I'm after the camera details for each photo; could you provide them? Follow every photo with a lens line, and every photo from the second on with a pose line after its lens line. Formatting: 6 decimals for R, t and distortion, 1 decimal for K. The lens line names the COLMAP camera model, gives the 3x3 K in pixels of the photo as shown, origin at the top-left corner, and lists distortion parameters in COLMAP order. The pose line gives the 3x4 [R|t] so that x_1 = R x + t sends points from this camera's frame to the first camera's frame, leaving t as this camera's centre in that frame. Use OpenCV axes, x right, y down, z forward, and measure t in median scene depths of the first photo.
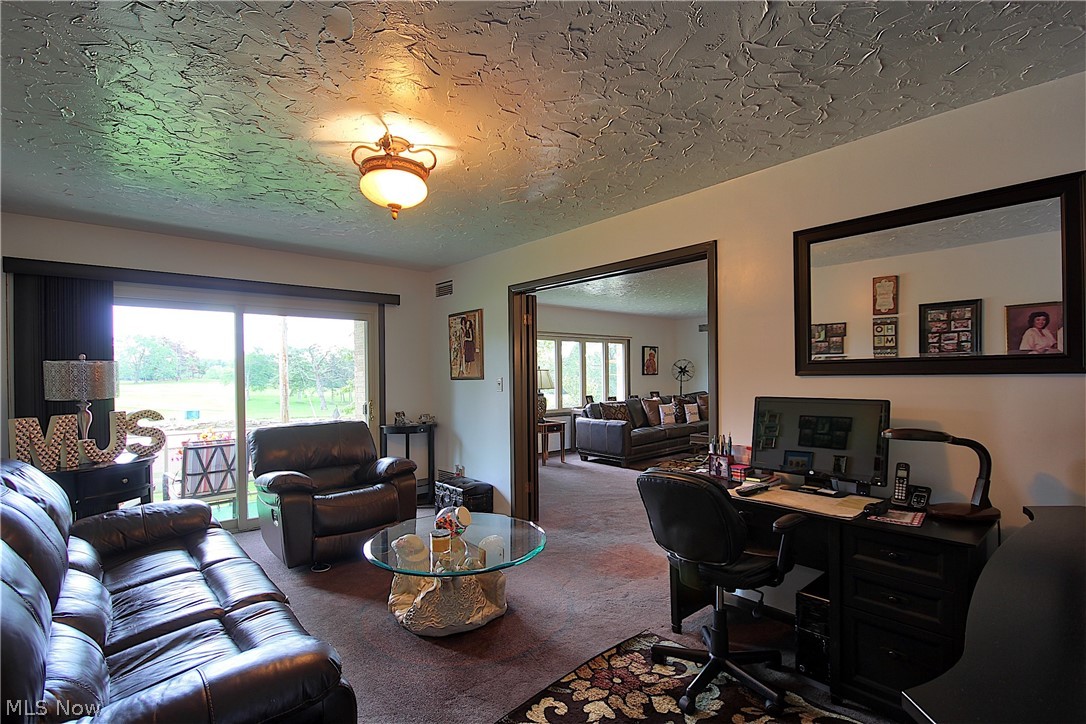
lens RADIAL K [[502.6, 0, 545.4], [0, 502.6, 371.7], [0, 0, 1]] dist [0.003770, -0.008429]
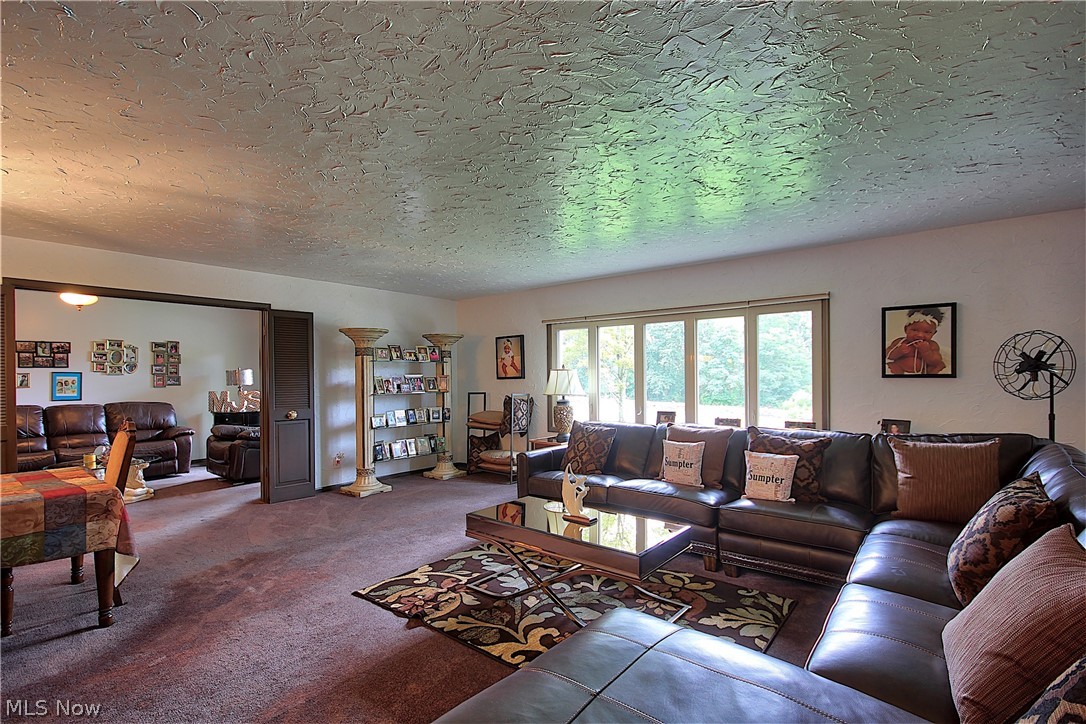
lens RADIAL K [[502.6, 0, 543.8], [0, 502.6, 377.9], [0, 0, 1]] dist [0.003770, -0.008429]
pose [[0.160373, 0.013280, -0.986967, 0.651091], [0.008464, 0.999854, 0.014829, -0.002392], [0.987020, -0.010732, 0.160237, 0.769870]]
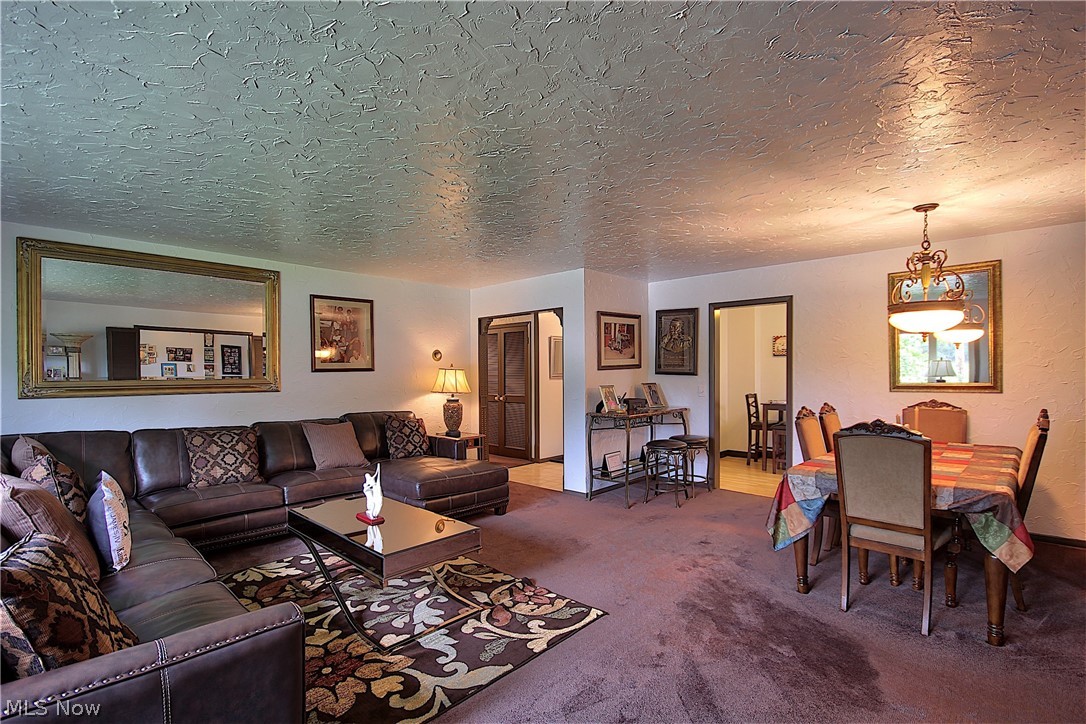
lens RADIAL K [[502.6, 0, 544.5], [0, 502.6, 378.4], [0, 0, 1]] dist [0.003770, -0.008429]
pose [[-0.084455, -0.000960, 0.996427, -0.045349], [0.002857, 0.999995, 0.001206, 0.003977], [-0.996423, 0.002949, -0.084452, 0.758293]]
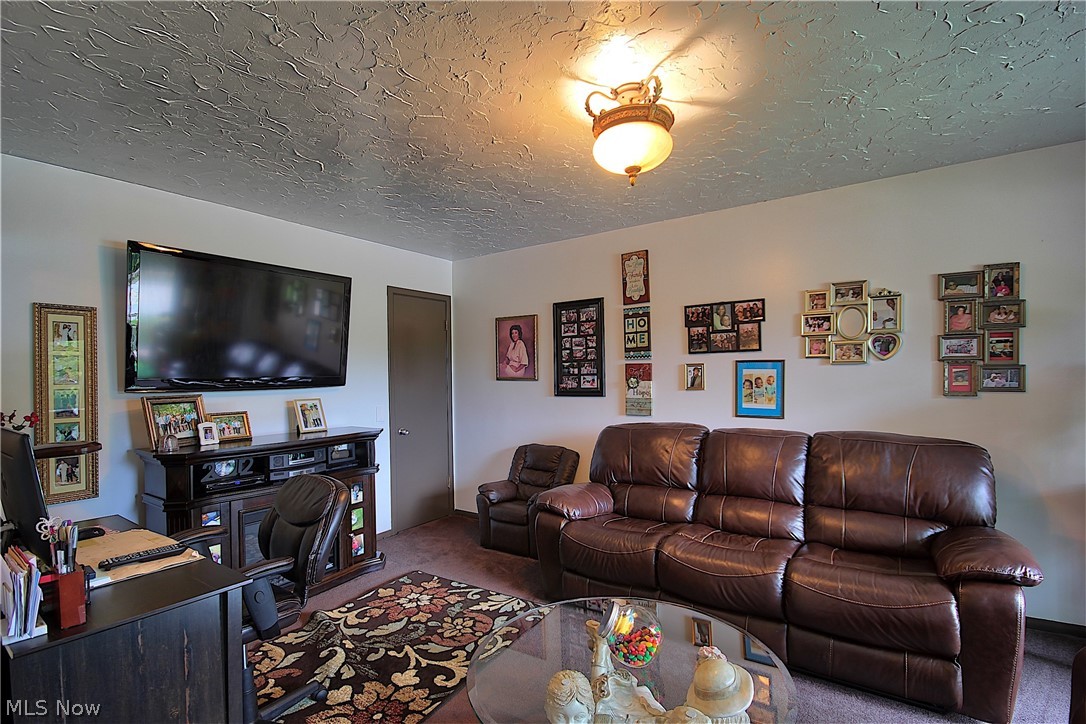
lens RADIAL K [[502.6, 0, 540.0], [0, 502.6, 378.1], [0, 0, 1]] dist [0.003770, -0.008429]
pose [[-0.973766, 0.026299, -0.226029, 0.011717], [0.025986, 0.999653, 0.004363, 0.001972], [0.226065, -0.001625, -0.974111, 0.499886]]
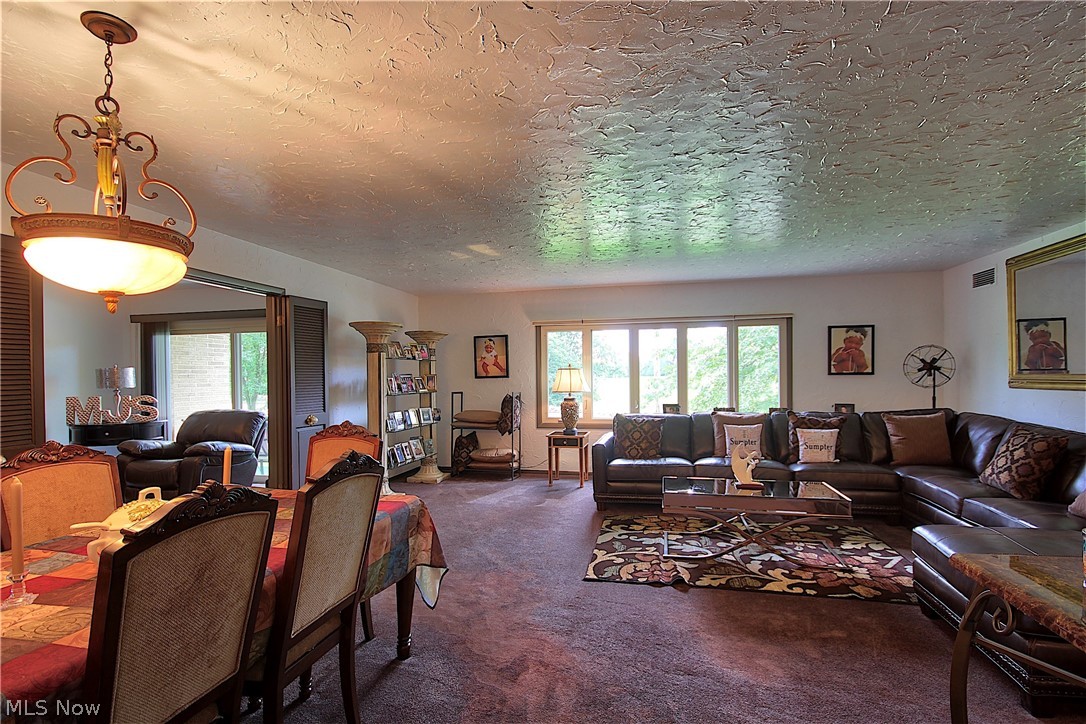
lens RADIAL K [[502.6, 0, 542.0], [0, 502.6, 380.0], [0, 0, 1]] dist [0.003770, -0.008429]
pose [[0.574782, 0.013498, -0.818195, 0.565608], [0.006254, 0.999762, 0.020886, -0.002486], [0.818283, -0.017122, 0.574561, 0.449919]]
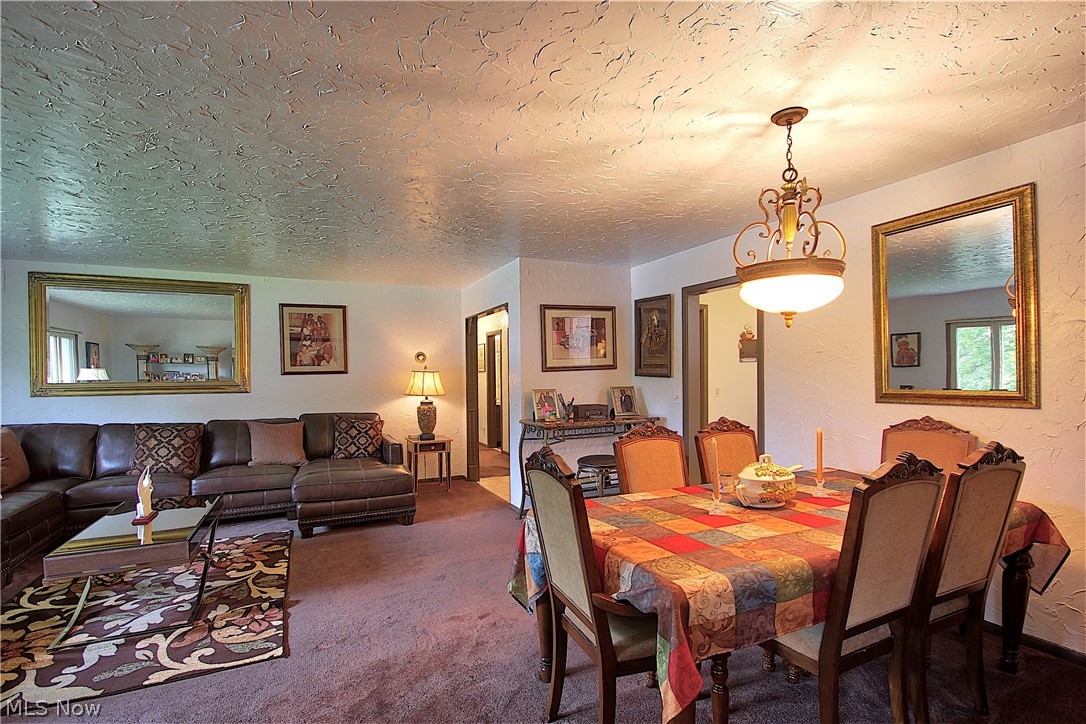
lens RADIAL K [[502.6, 0, 545.2], [0, 502.6, 378.8], [0, 0, 1]] dist [0.003770, -0.008429]
pose [[0.279830, -0.001319, 0.960049, 0.046636], [0.002685, 0.999996, 0.000591, 0.001892], [-0.960046, 0.002412, 0.279832, 0.473566]]
